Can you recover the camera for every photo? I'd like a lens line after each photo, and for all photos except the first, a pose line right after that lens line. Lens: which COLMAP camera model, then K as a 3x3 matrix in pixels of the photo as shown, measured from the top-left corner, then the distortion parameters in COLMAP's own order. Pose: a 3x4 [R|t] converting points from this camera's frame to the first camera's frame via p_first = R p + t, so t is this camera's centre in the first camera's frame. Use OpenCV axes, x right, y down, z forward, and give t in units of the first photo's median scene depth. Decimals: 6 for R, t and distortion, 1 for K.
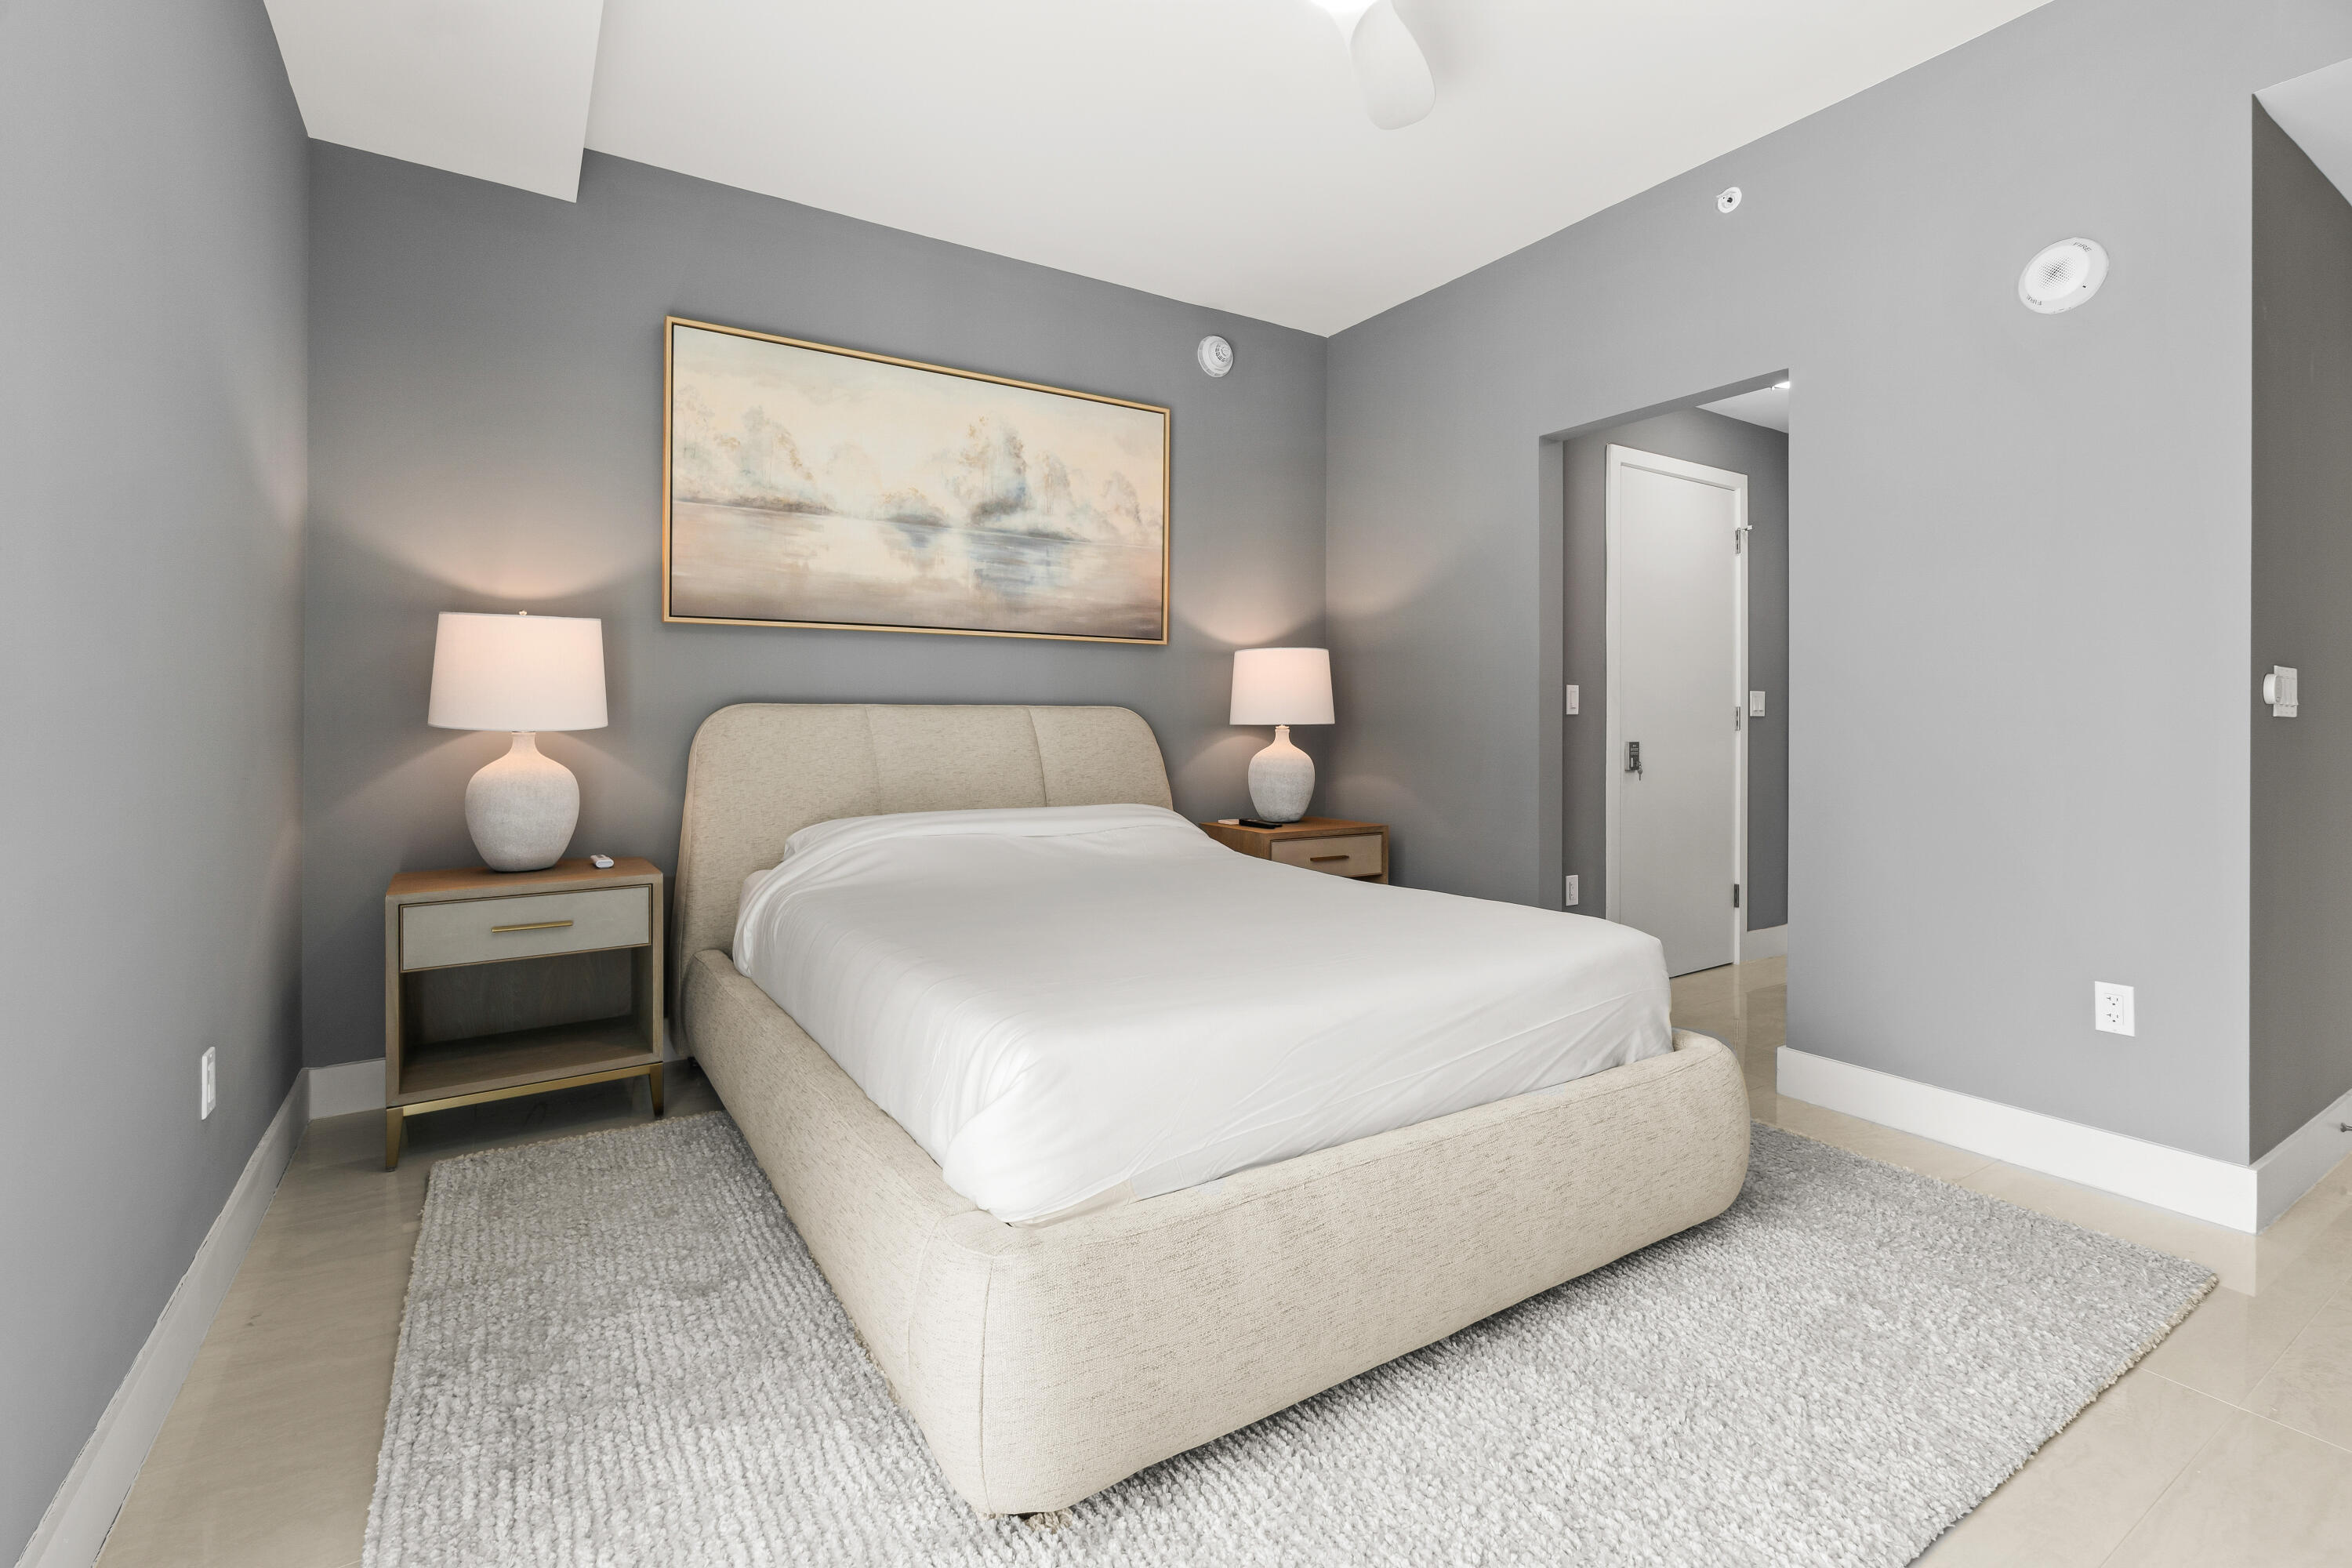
lens RADIAL K [[1057.7, 0, 1170.7], [0, 1057.7, 718.8], [0, 0, 1]] dist [-0.002847, -0.000162]
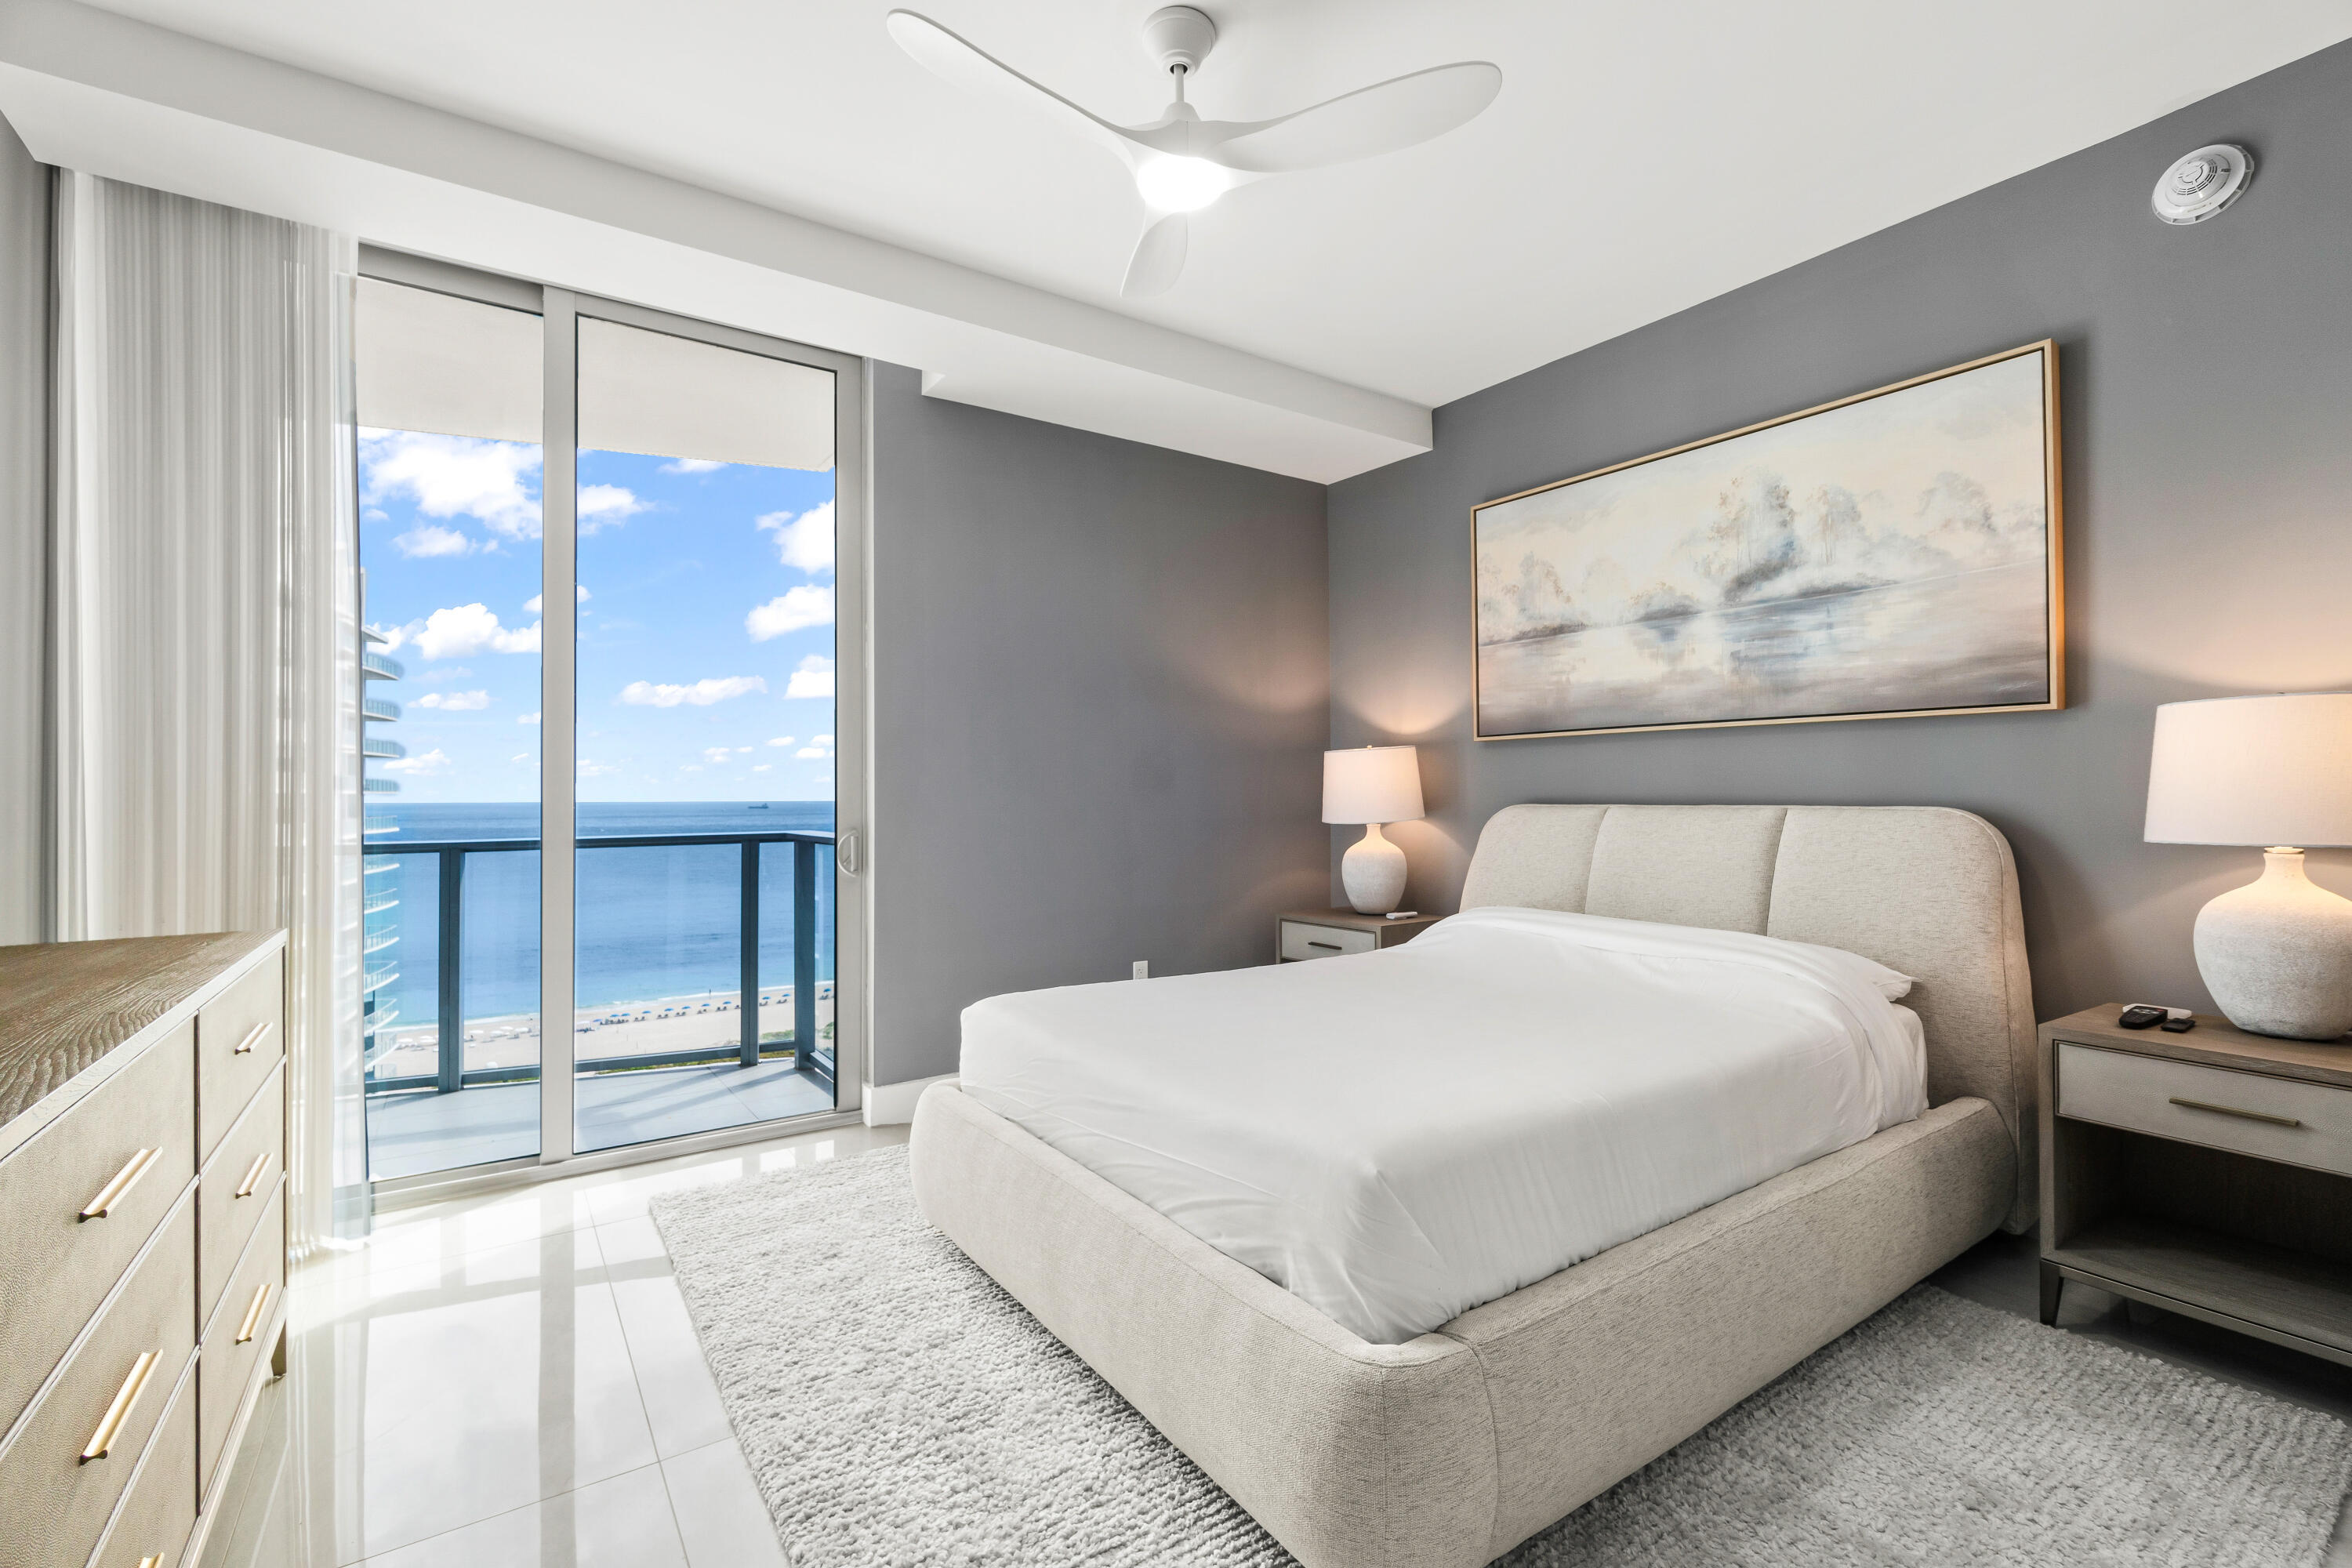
lens RADIAL K [[1017.1, 0, 1171.3], [0, 1017.1, 793.9], [0, 0, 1]] dist [0.000326, 0.000163]
pose [[0.035633, -0.012872, -0.999282, 0.646237], [-0.013140, 0.999825, -0.013348, -0.005393], [0.999279, 0.013606, 0.035458, 0.502475]]
